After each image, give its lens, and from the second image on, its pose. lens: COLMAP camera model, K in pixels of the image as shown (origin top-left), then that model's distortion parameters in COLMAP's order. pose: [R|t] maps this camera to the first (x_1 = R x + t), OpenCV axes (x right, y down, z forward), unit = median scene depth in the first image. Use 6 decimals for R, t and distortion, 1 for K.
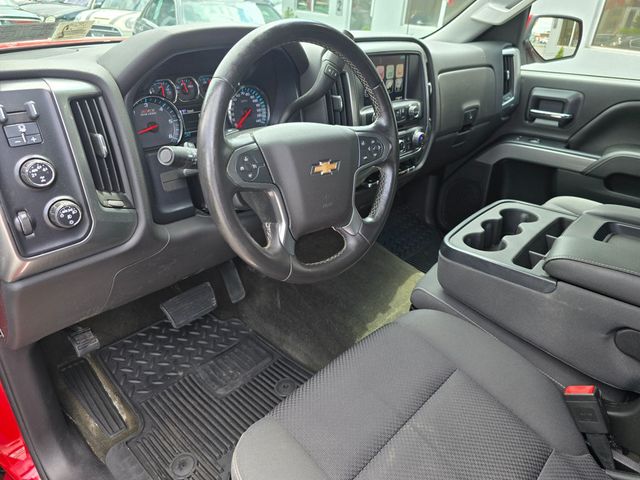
lens RADIAL K [[440.0, 0, 320.0], [0, 440.0, 240.0], [0, 0, 1]] dist [0.019044, -0.007549]
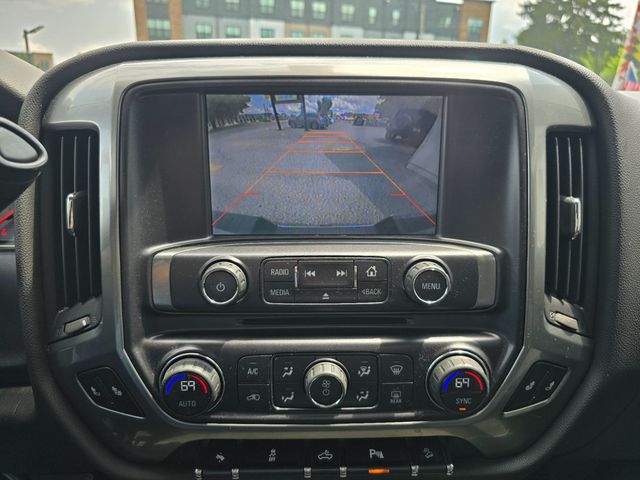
lens RADIAL K [[455.1, 0, 326.7], [0, 455.1, 237.4], [0, 0, 1]] dist [-0.000180, 0.005031]
pose [[0.697262, 0.154321, -0.700007, 0.347179], [-0.313204, 0.943989, -0.103869, -0.254167], [0.644770, 0.291669, 0.706542, 0.709682]]
